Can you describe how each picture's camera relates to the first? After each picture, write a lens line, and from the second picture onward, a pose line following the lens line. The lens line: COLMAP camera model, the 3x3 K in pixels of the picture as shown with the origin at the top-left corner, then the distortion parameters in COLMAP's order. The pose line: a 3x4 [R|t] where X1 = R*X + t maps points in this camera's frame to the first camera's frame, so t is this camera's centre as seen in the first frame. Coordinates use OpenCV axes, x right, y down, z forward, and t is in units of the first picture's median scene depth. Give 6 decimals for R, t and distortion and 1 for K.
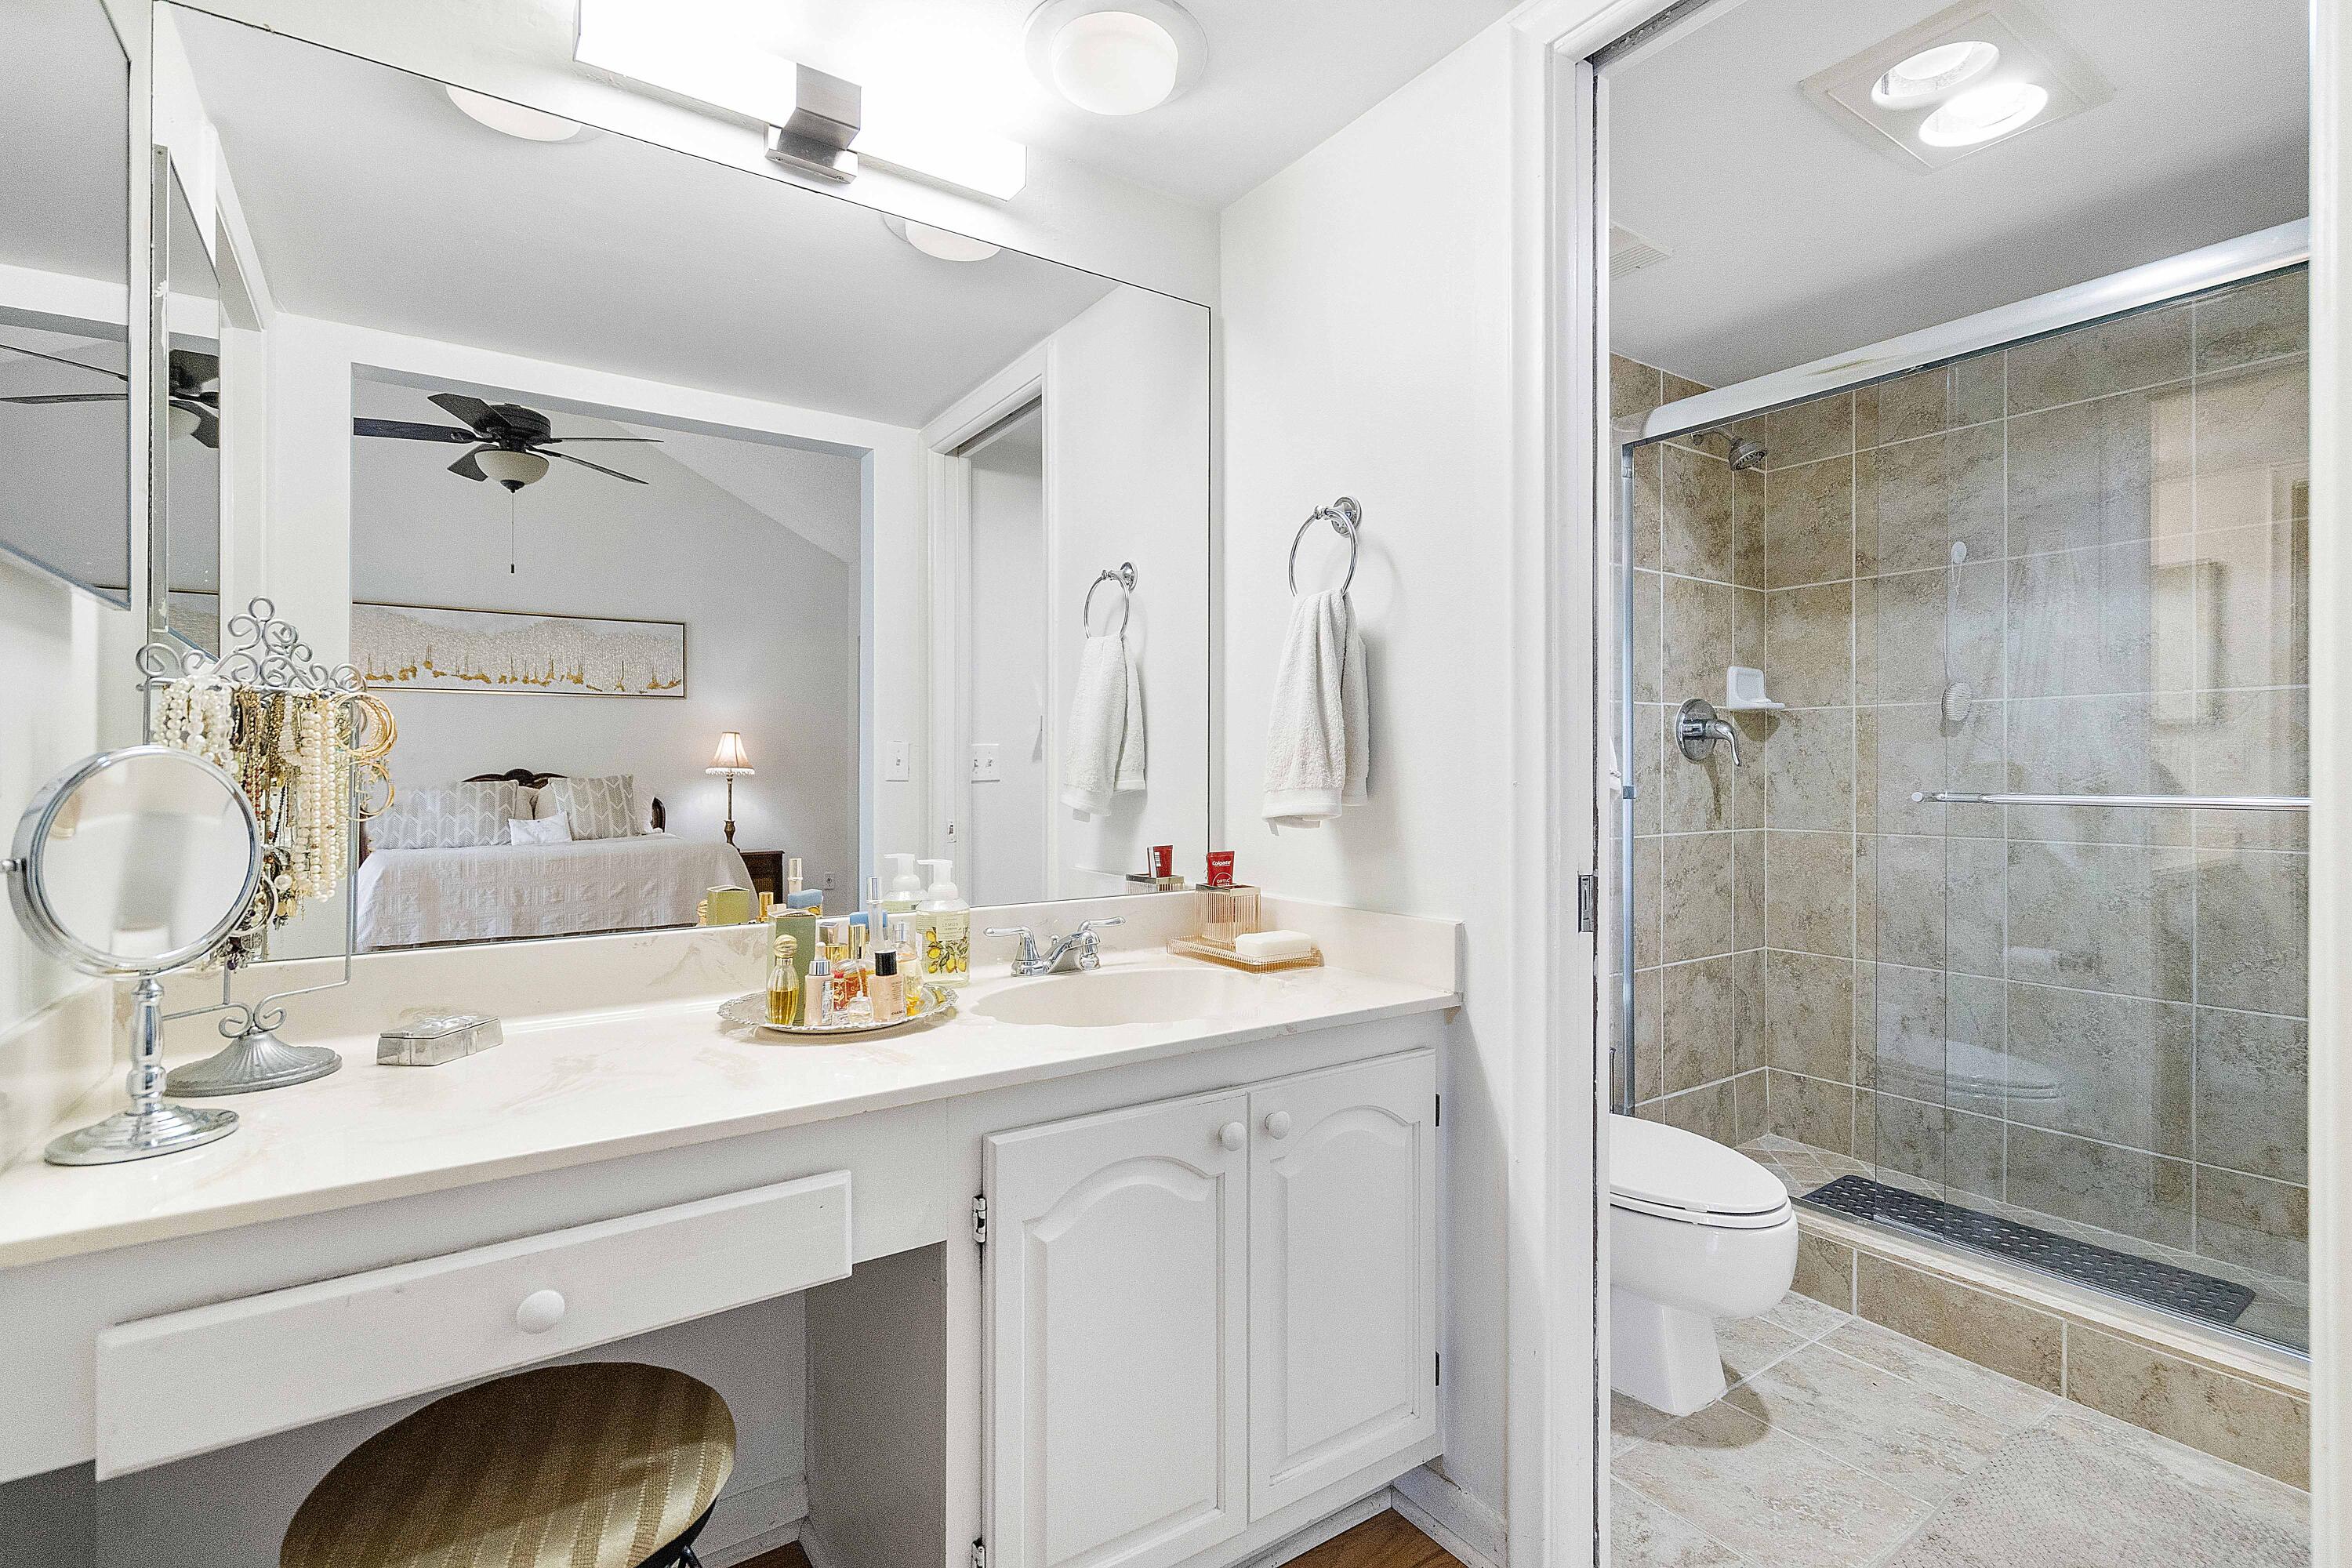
lens RADIAL K [[1094.4, 0, 1180.3], [0, 1094.4, 769.5], [0, 0, 1]] dist [-0.001146, 0.001057]
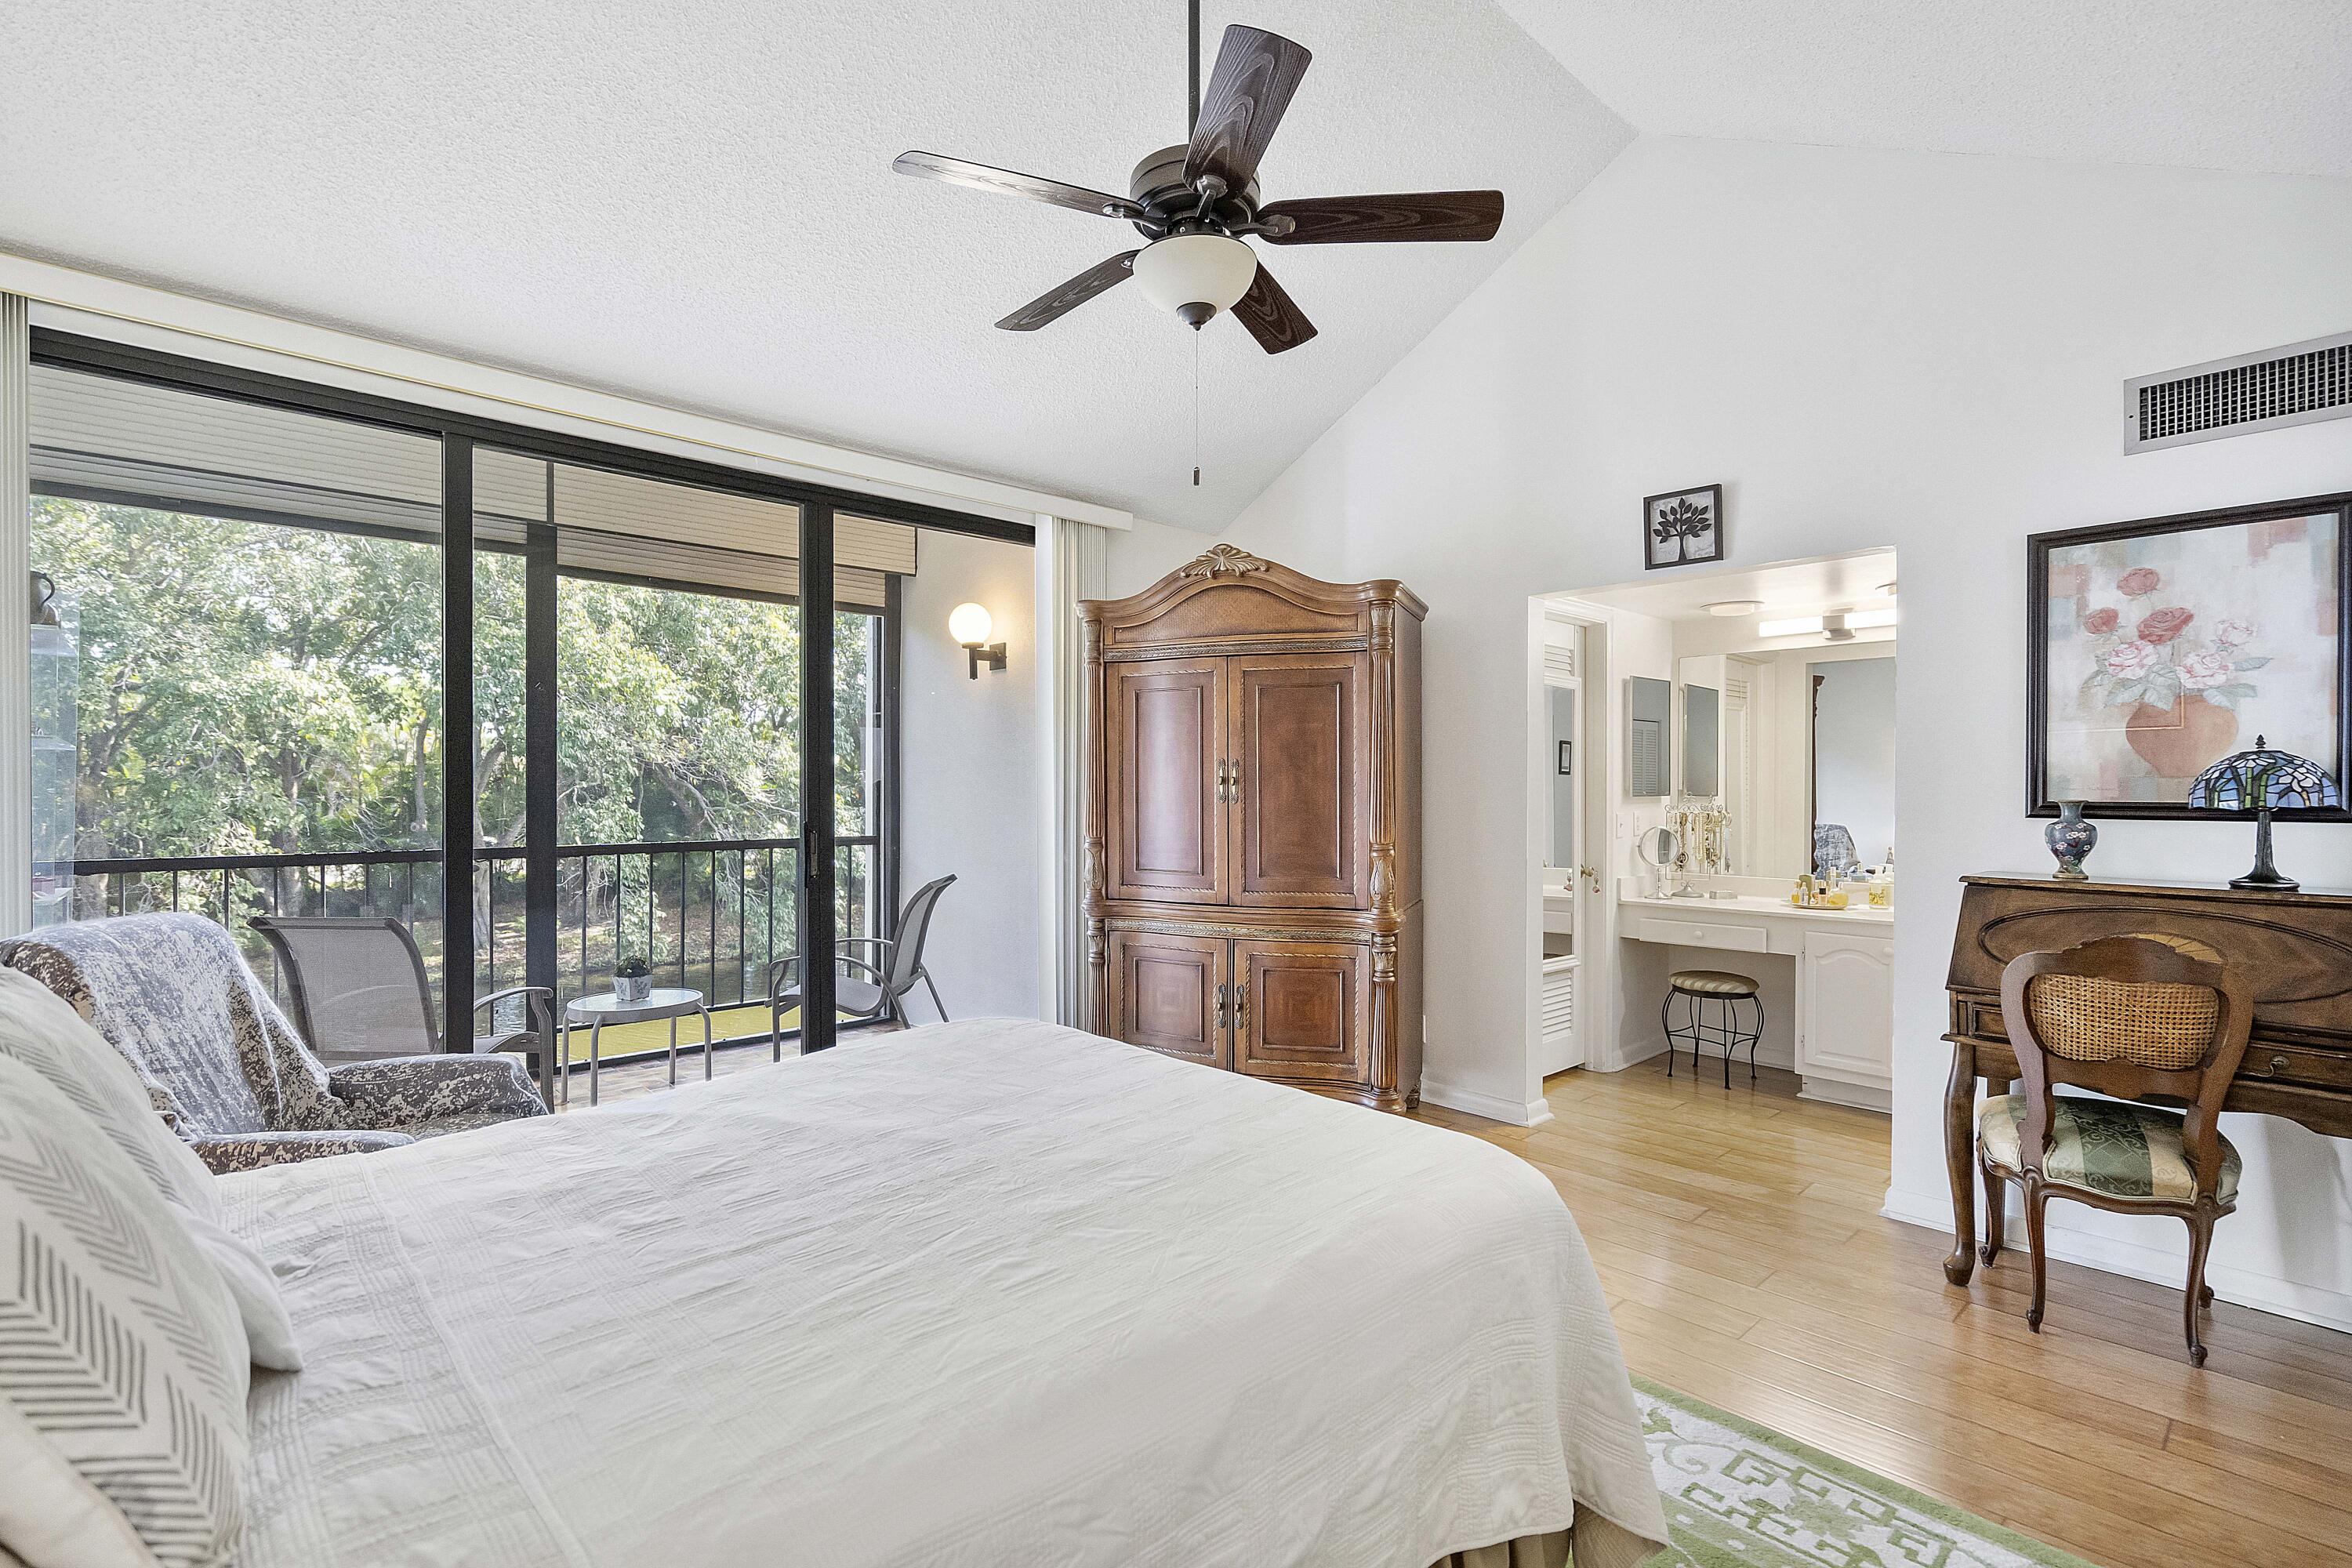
lens RADIAL K [[1059.3, 0, 1176.0], [0, 1059.3, 784.0], [0, 0, 1]] dist [-0.001316, 0.000150]
pose [[0.130093, -0.001750, -0.991500, 1.981927], [-0.003018, 0.999993, -0.002161, -0.105277], [0.991497, 0.003274, 0.130086, -1.036790]]
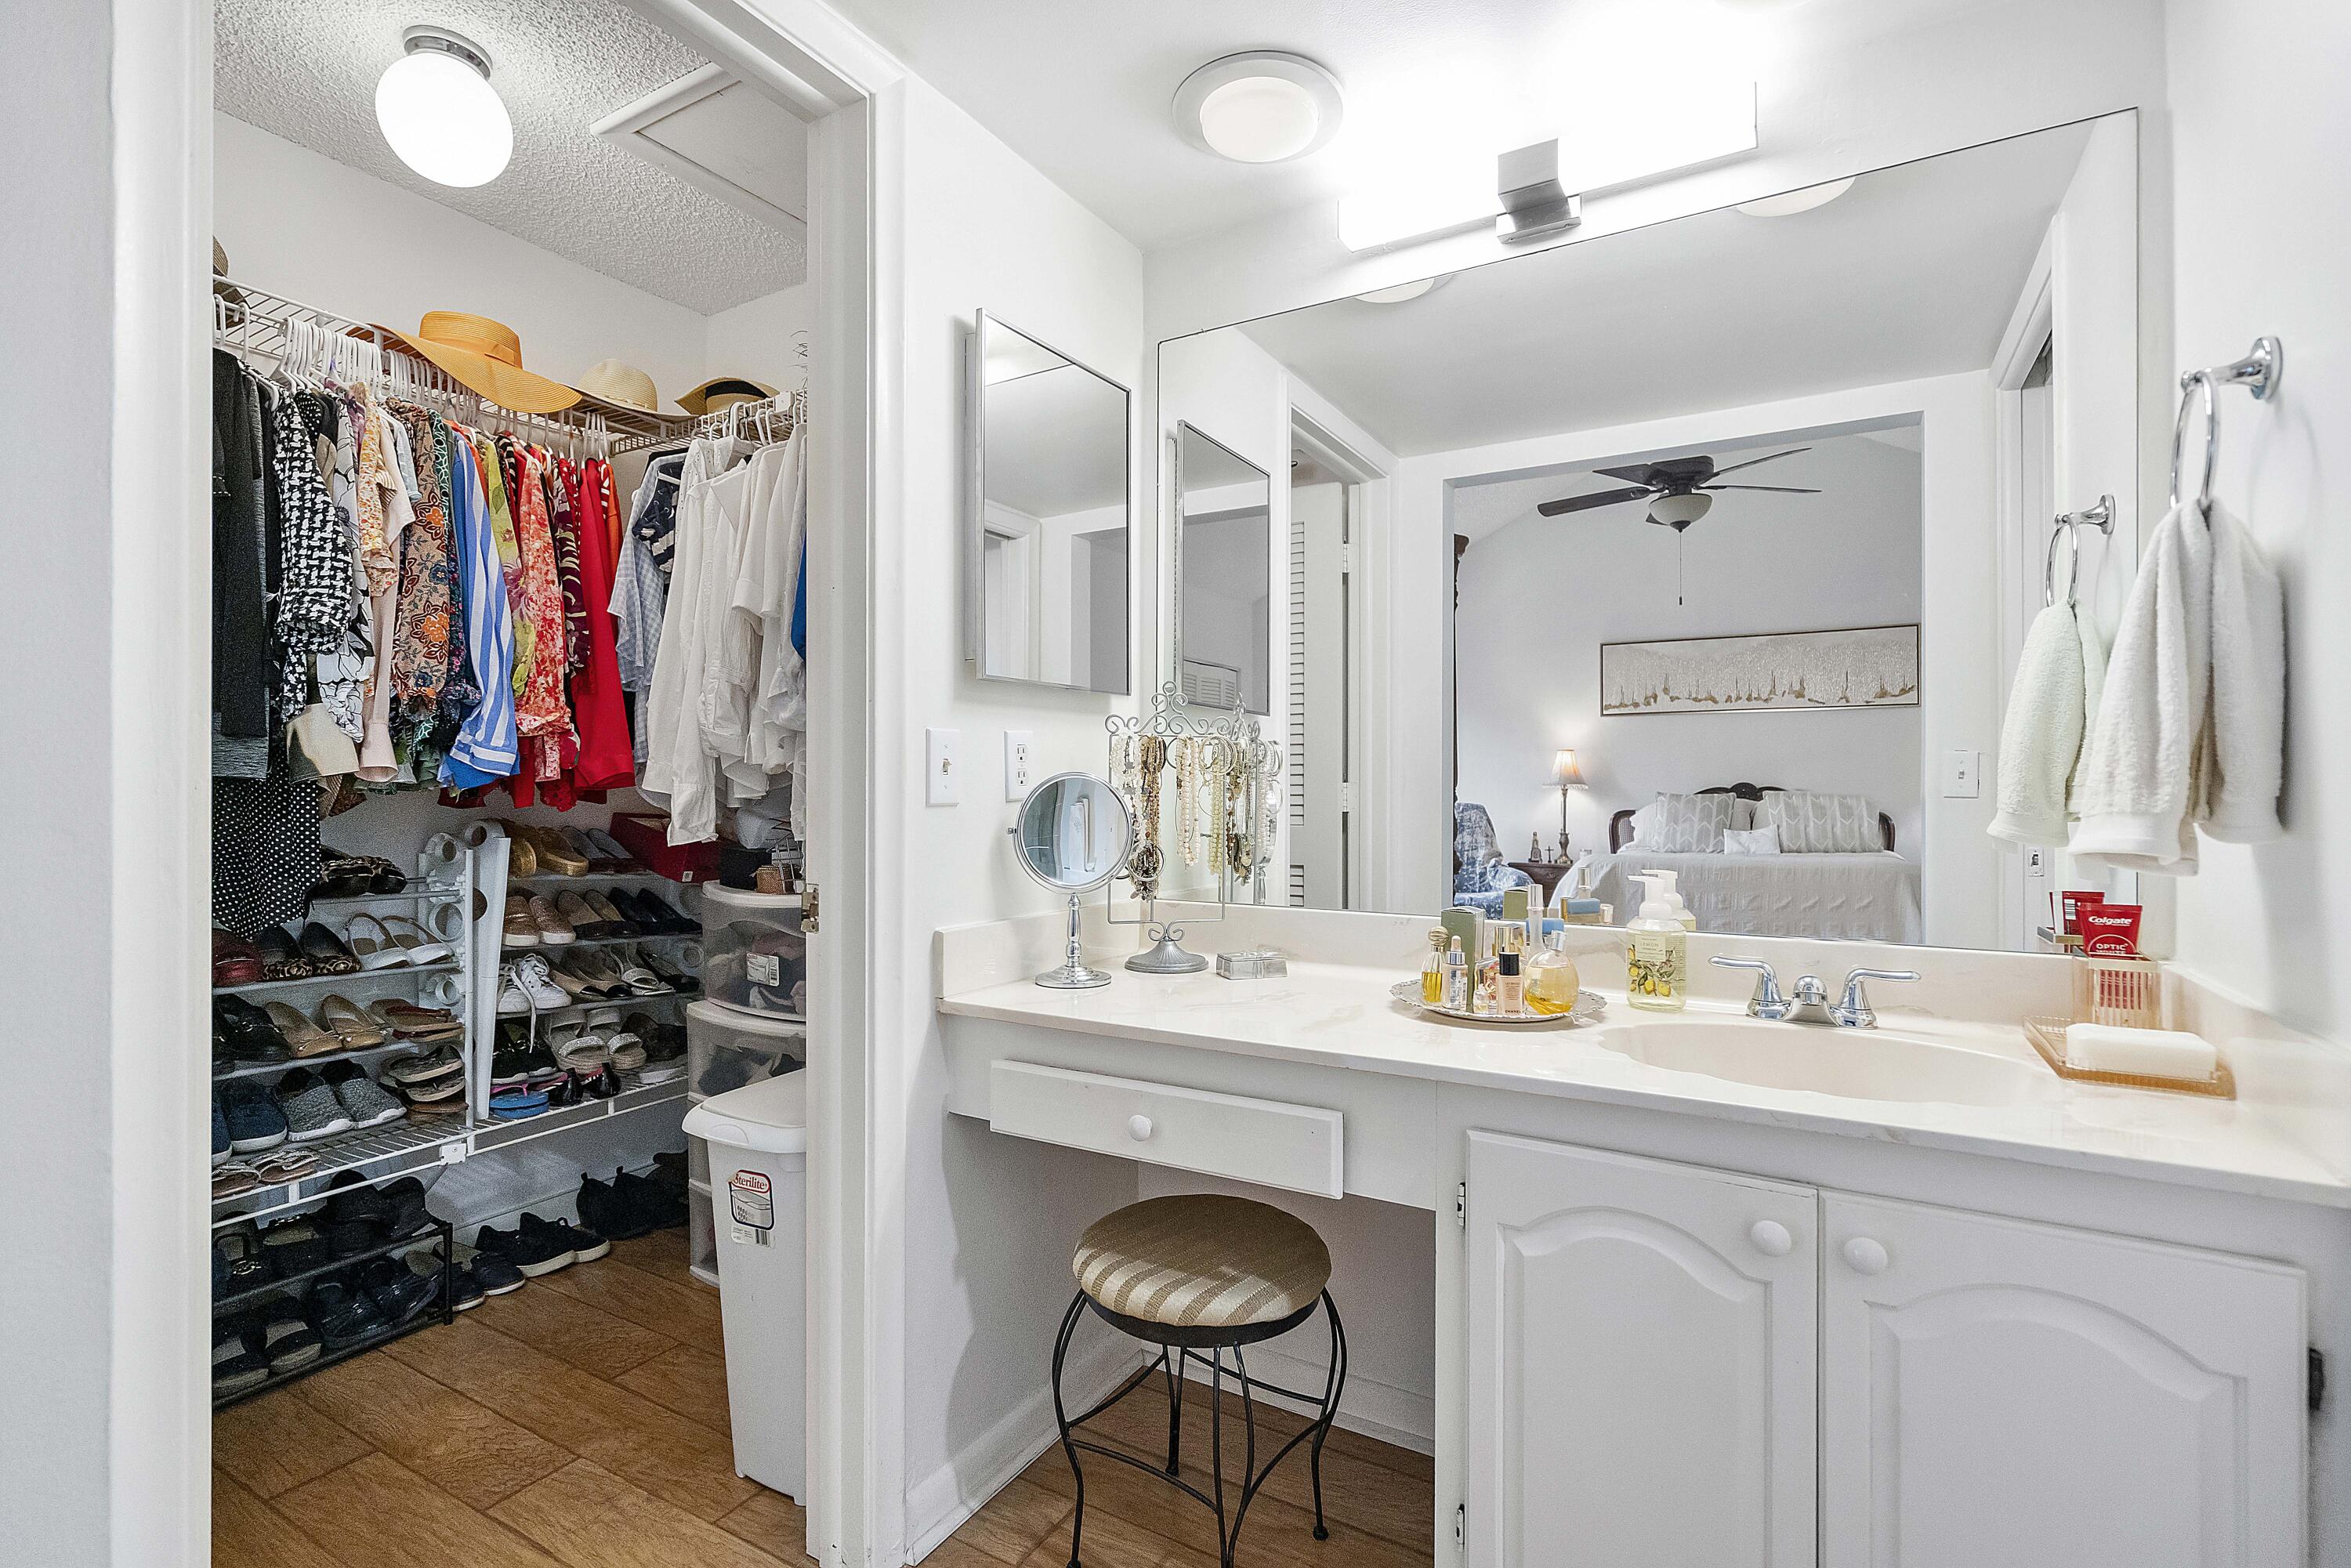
lens RADIAL K [[1093.6, 0, 1178.1], [0, 1093.6, 781.7], [0, 0, 1]] dist [0.000412, 0.000498]
pose [[0.424570, -0.001613, -0.905394, 0.408484], [0.000884, 0.999999, -0.001367, -0.001310], [0.905395, -0.000220, 0.424571, 0.177370]]
